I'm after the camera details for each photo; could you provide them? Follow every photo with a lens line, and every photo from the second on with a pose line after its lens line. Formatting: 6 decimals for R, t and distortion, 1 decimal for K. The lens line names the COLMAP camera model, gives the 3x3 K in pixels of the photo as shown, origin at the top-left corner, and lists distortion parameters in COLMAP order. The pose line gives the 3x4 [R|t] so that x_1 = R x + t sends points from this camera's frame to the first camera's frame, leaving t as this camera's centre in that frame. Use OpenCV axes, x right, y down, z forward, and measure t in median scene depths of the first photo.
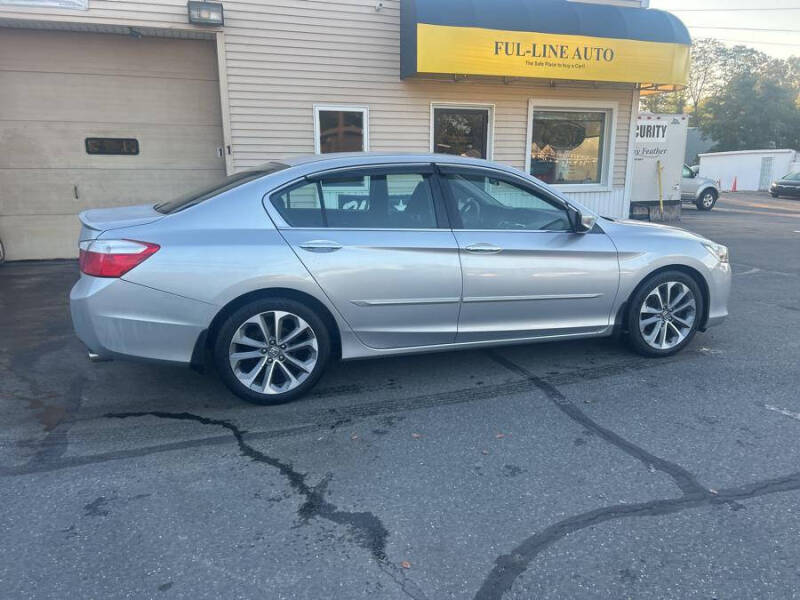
lens RADIAL K [[608.9, 0, 402.3], [0, 608.9, 294.0], [0, 0, 1]] dist [0.046678, -0.052860]
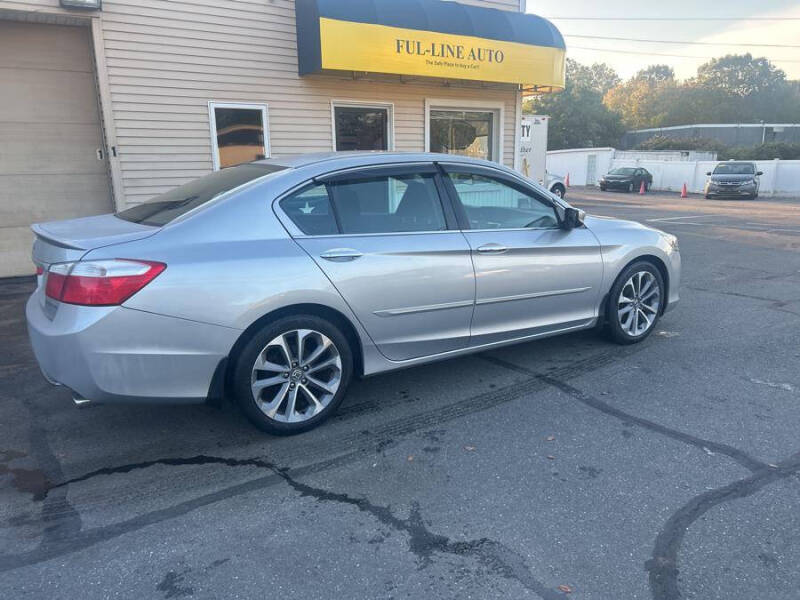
lens RADIAL K [[609.7, 0, 400.0], [0, 609.7, 300.0], [0, 0, 1]] dist [0.051913, -0.063531]
pose [[0.967684, -0.069229, 0.242476, -0.232294], [0.067273, 0.997601, 0.016349, -0.017007], [-0.243026, 0.000492, 0.970020, 0.078075]]
